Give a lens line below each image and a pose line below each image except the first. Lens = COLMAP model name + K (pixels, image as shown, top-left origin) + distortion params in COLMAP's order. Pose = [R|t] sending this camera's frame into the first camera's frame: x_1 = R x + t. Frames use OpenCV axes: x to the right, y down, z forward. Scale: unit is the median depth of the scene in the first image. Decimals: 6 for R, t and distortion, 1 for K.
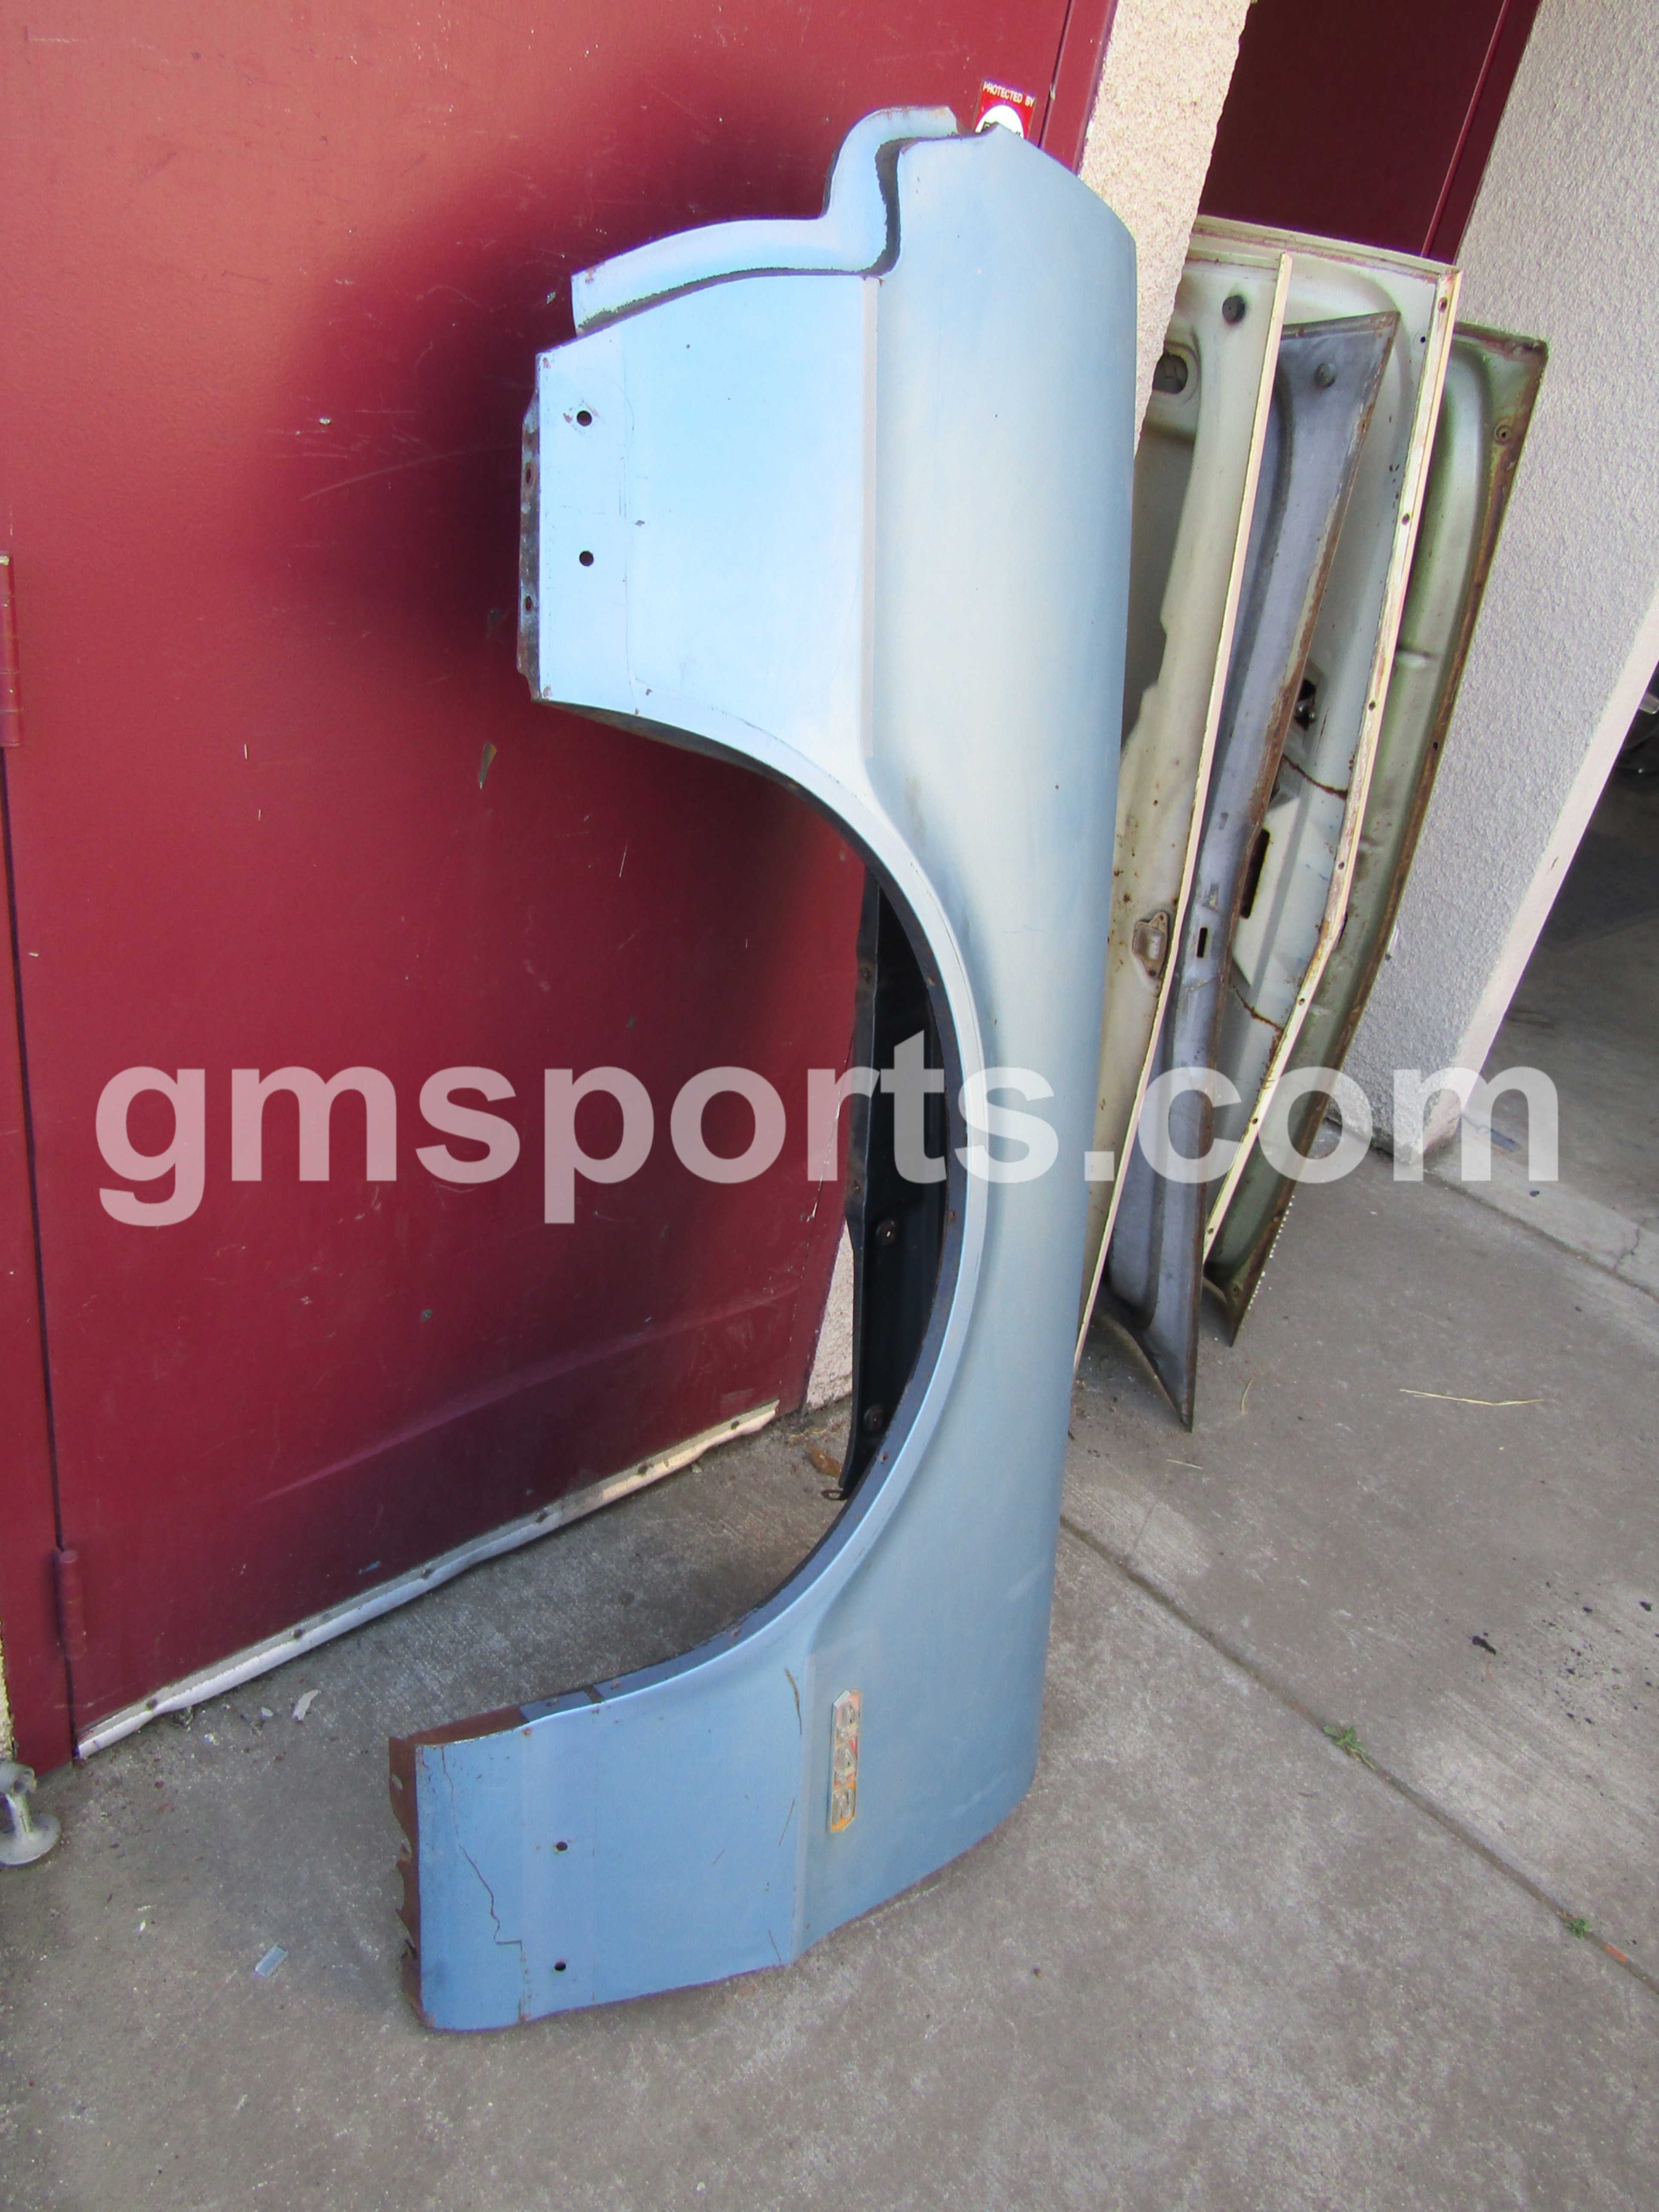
lens RADIAL K [[1563.9, 0, 829.5], [0, 1563.9, 1106.0], [0, 0, 1]] dist [-0.002000, -0.010240]
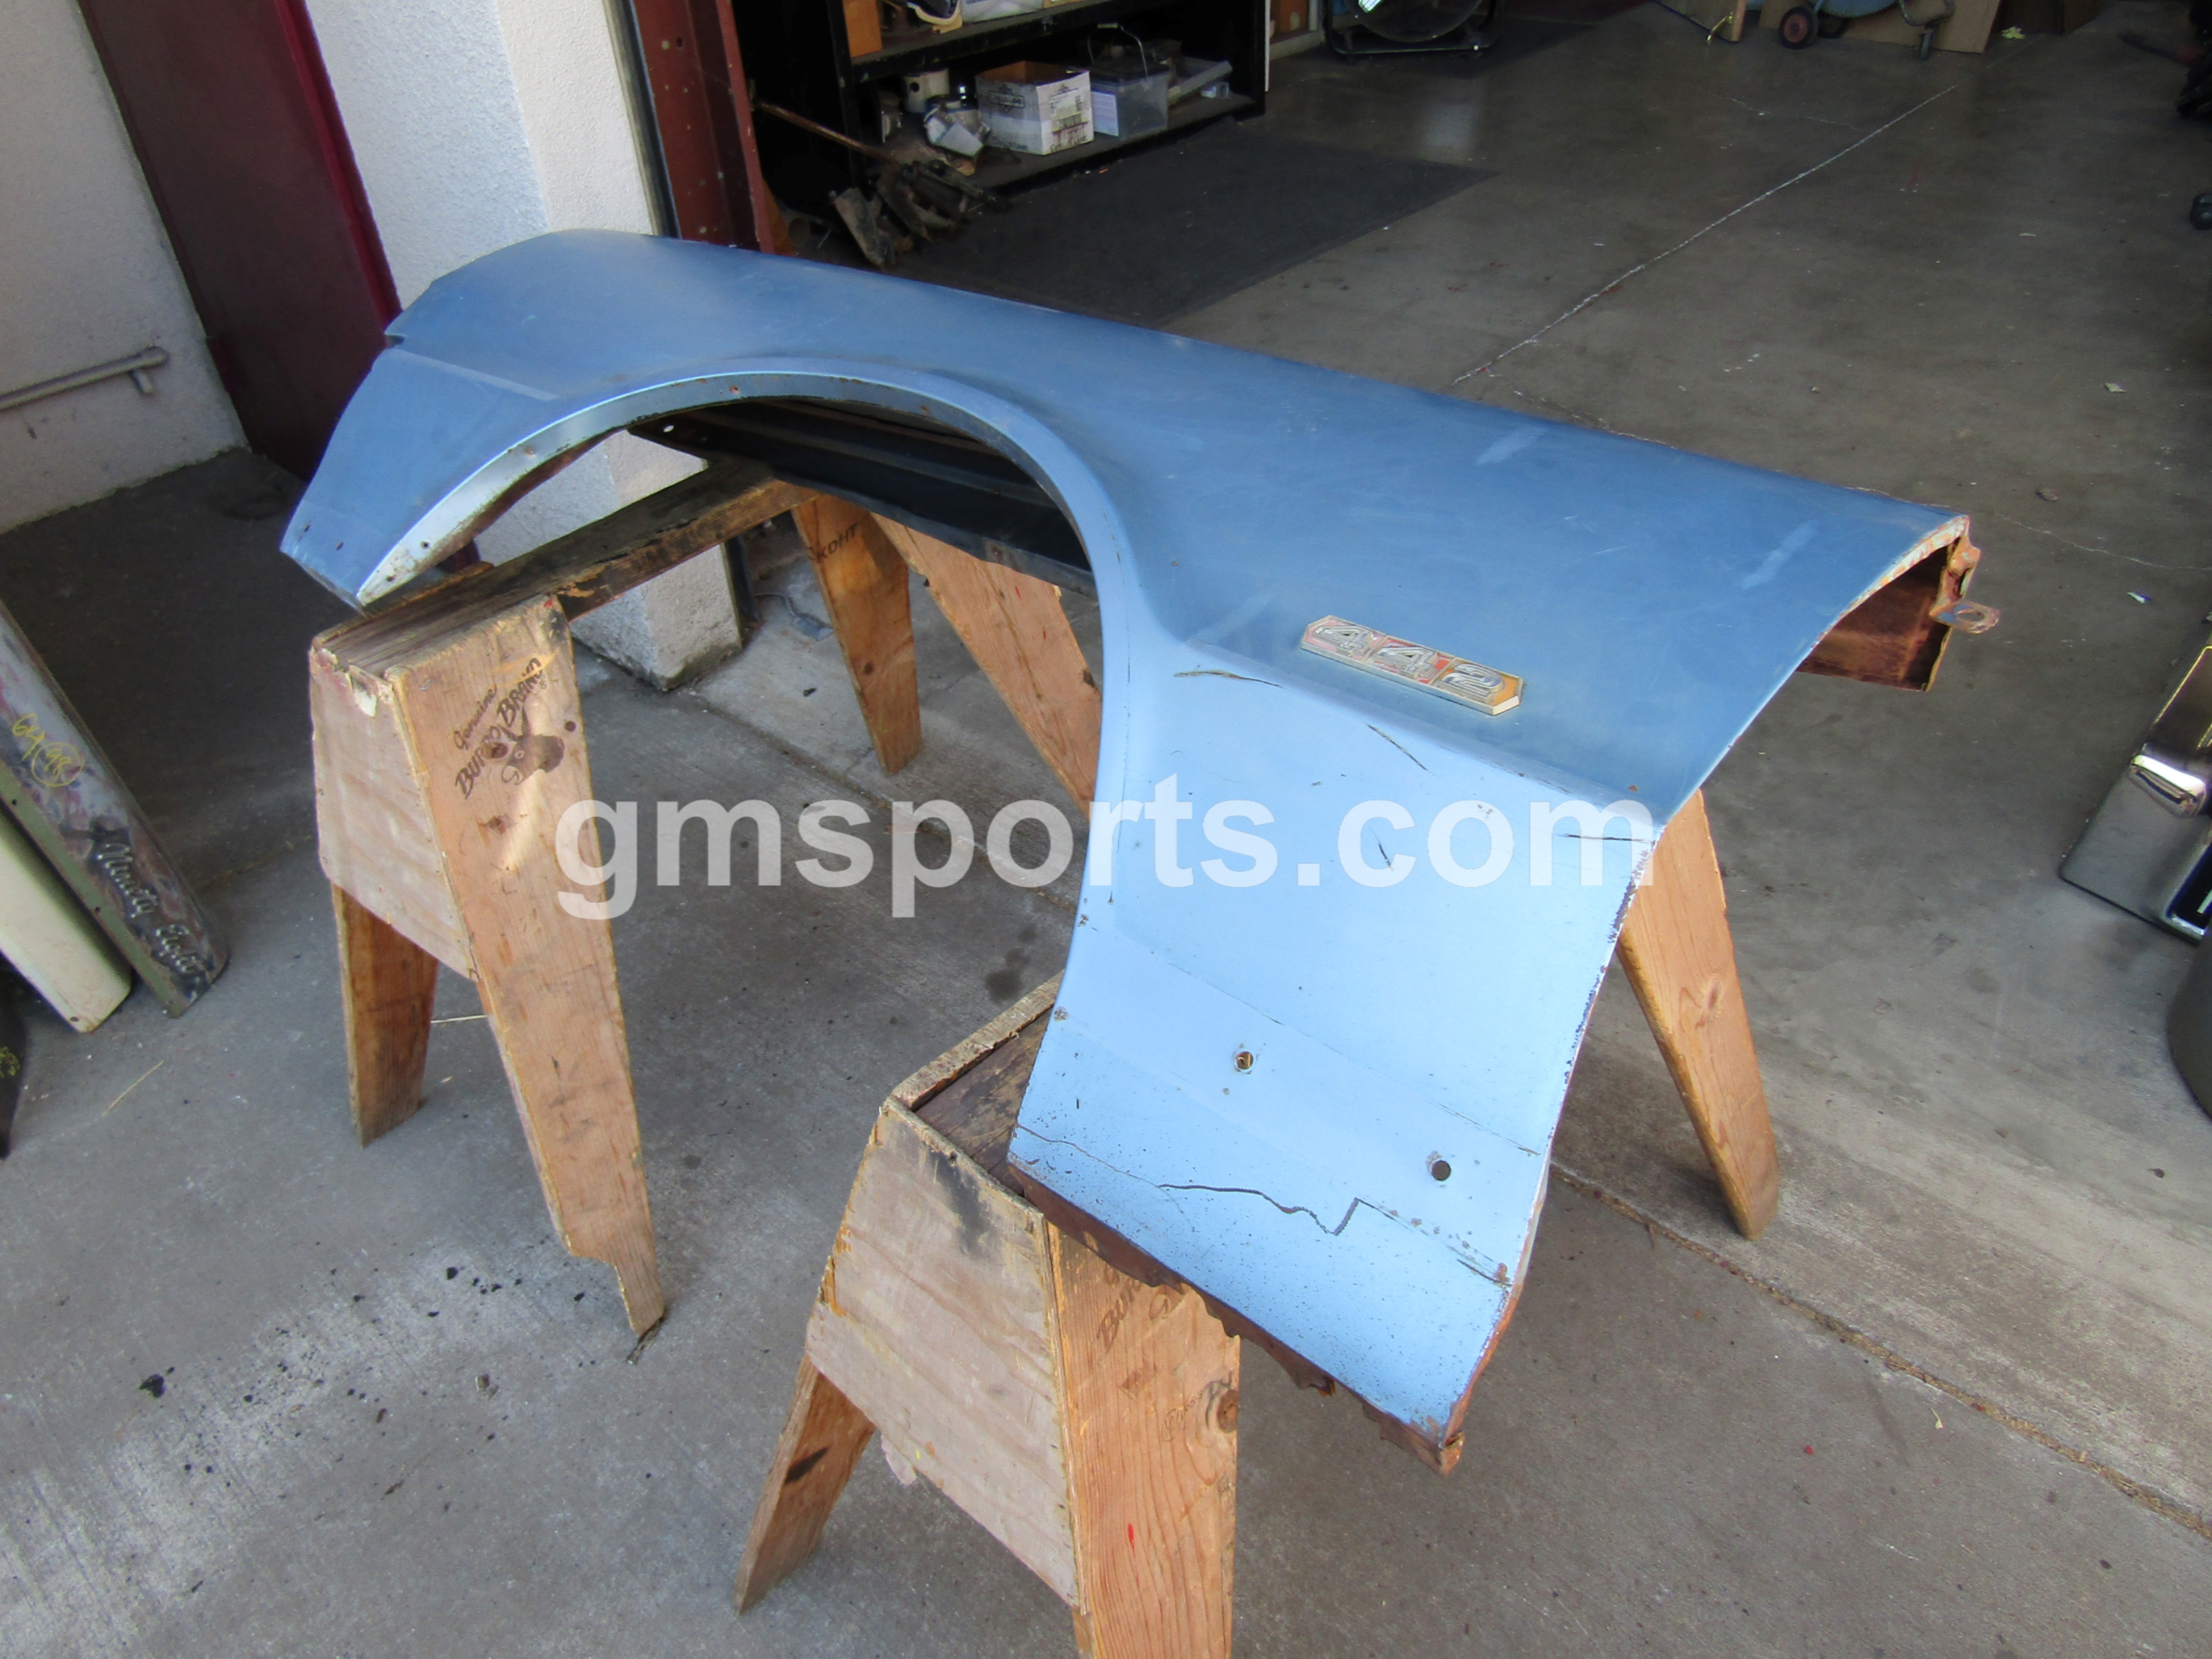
lens RADIAL K [[1571.0, 0, 1106.7], [0, 1571.0, 829.8], [0, 0, 1]] dist [-0.009704, 0.000729]
pose [[0.971380, -0.222881, -0.082131, 1.124509], [0.233190, 0.960613, 0.151144, 0.062371], [0.045209, -0.165971, 0.985094, 0.284515]]
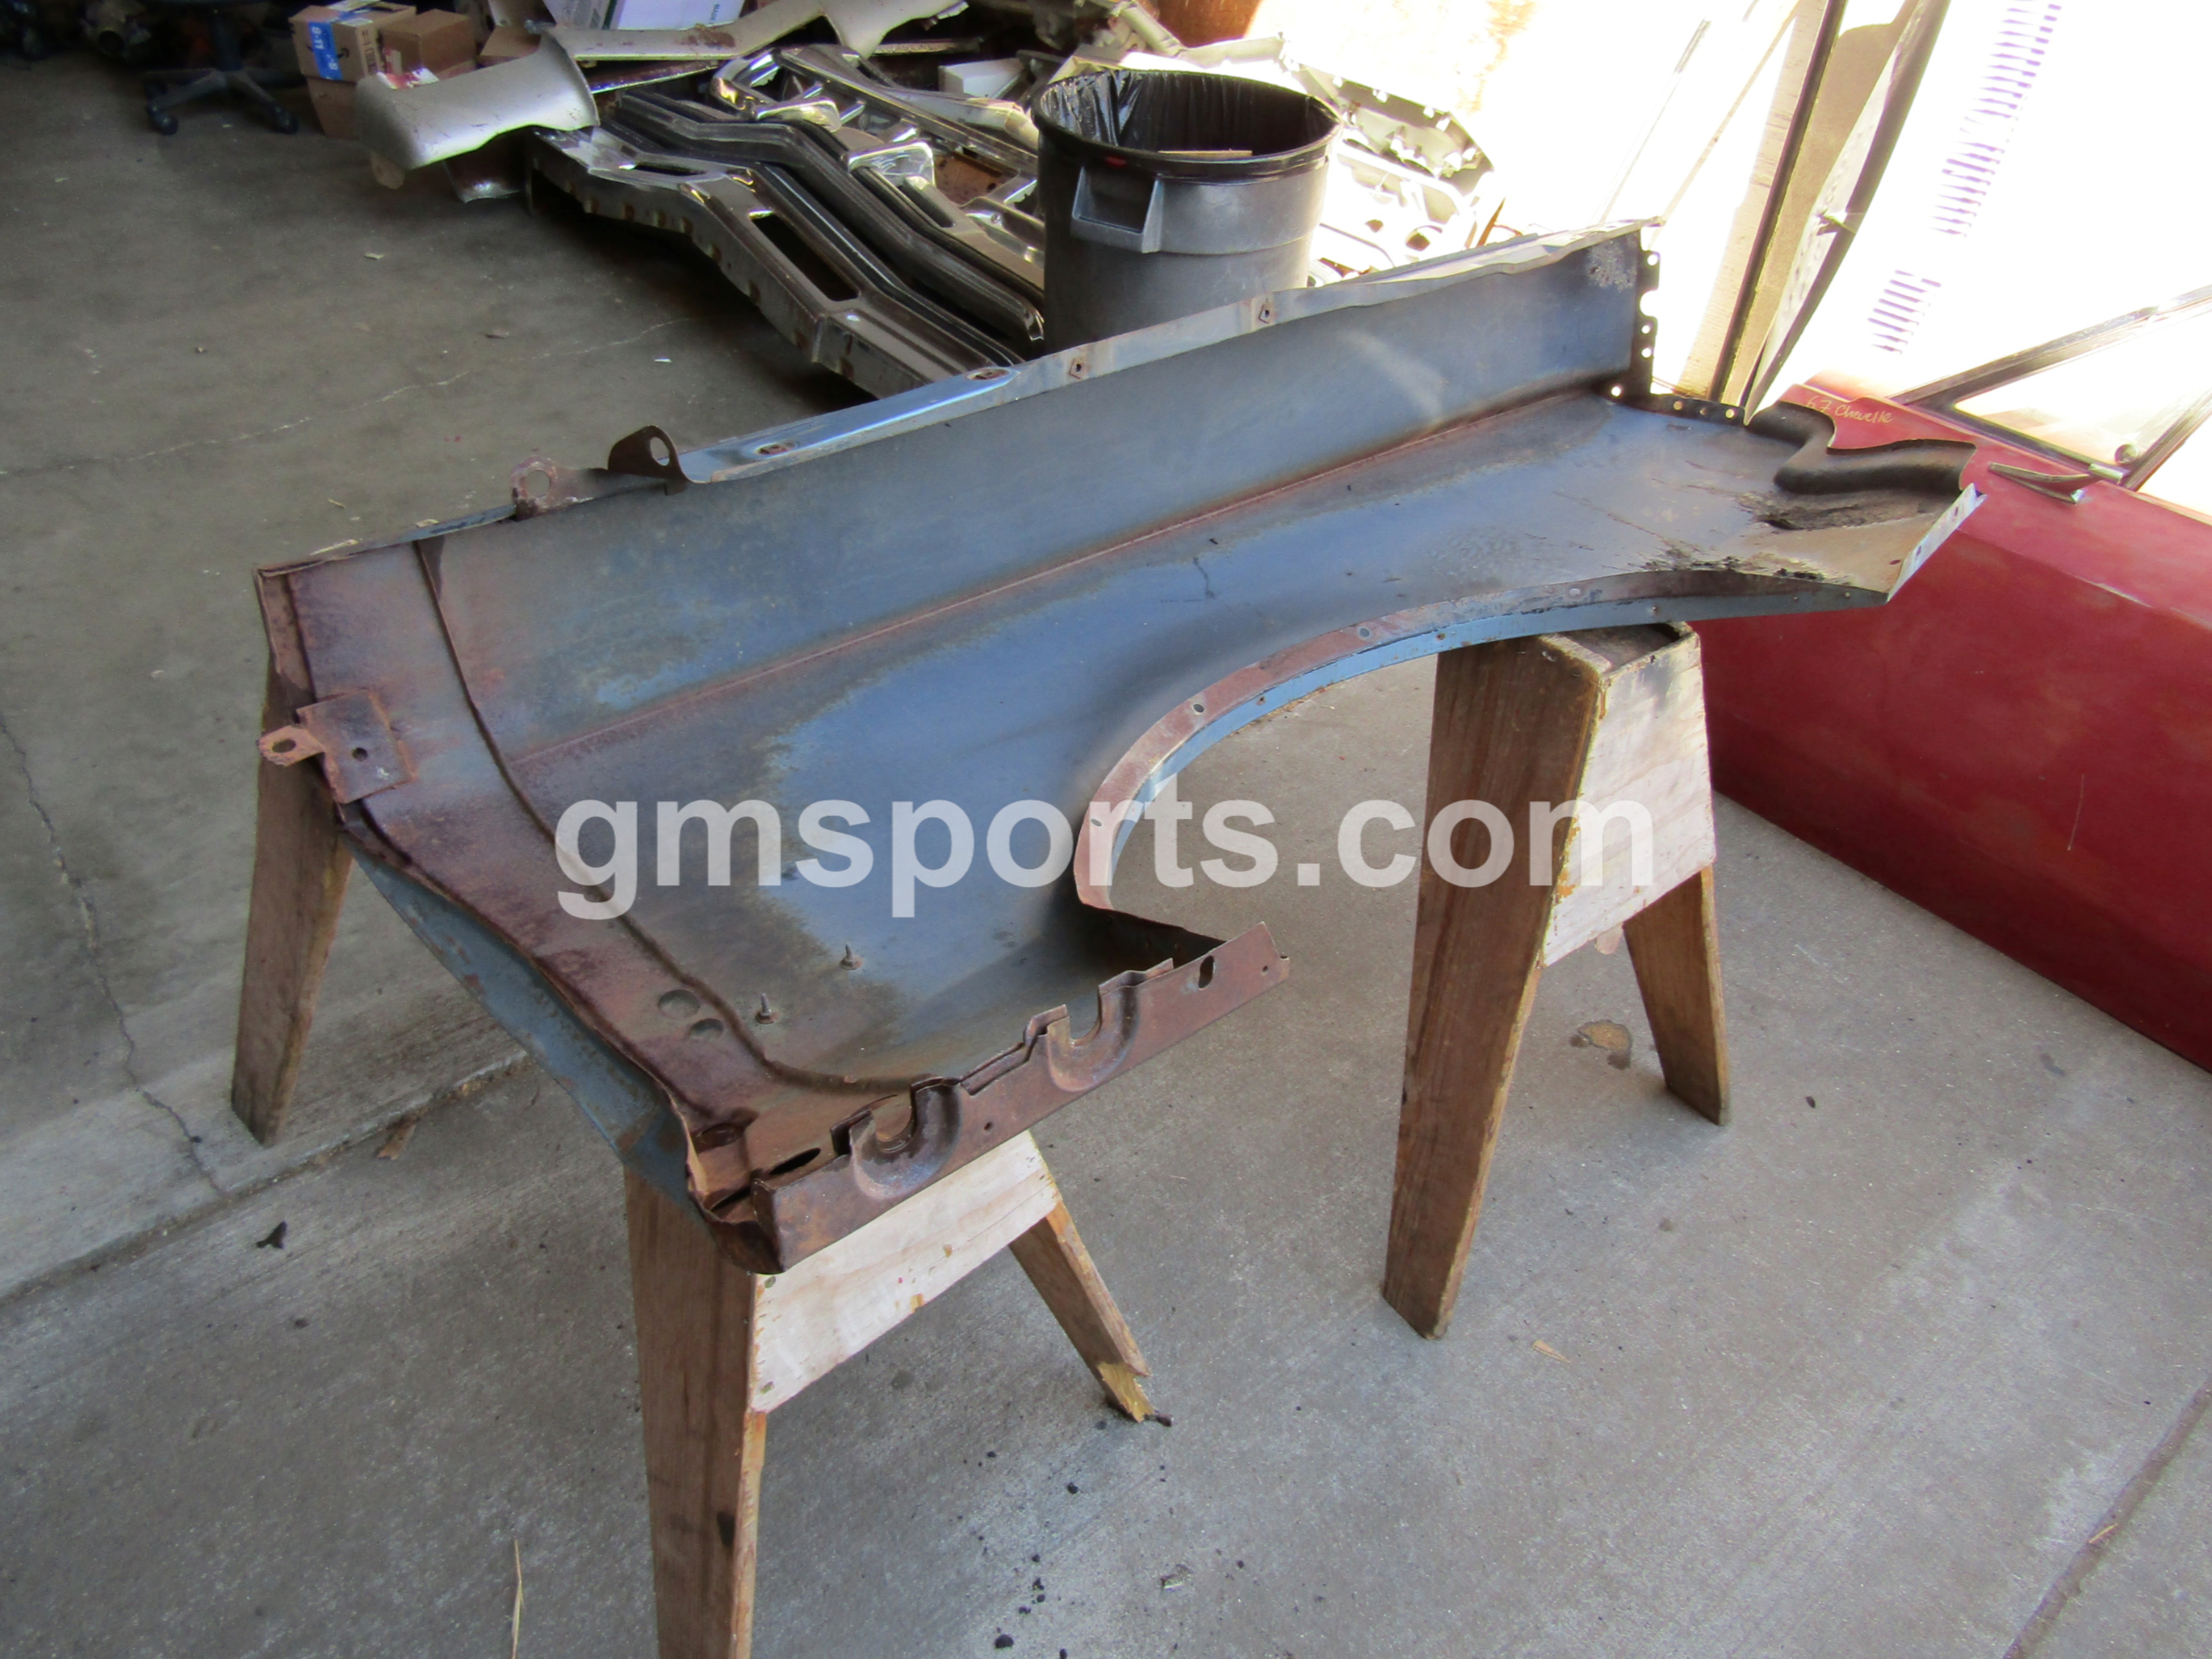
lens RADIAL K [[1571.0, 0, 1106.7], [0, 1571.0, 829.8], [0, 0, 1]] dist [-0.009704, 0.000729]
pose [[0.087658, -0.757629, 0.646773, 0.416478], [0.439928, 0.611969, 0.657235, -0.344509], [-0.893745, 0.226921, 0.386946, 0.727381]]
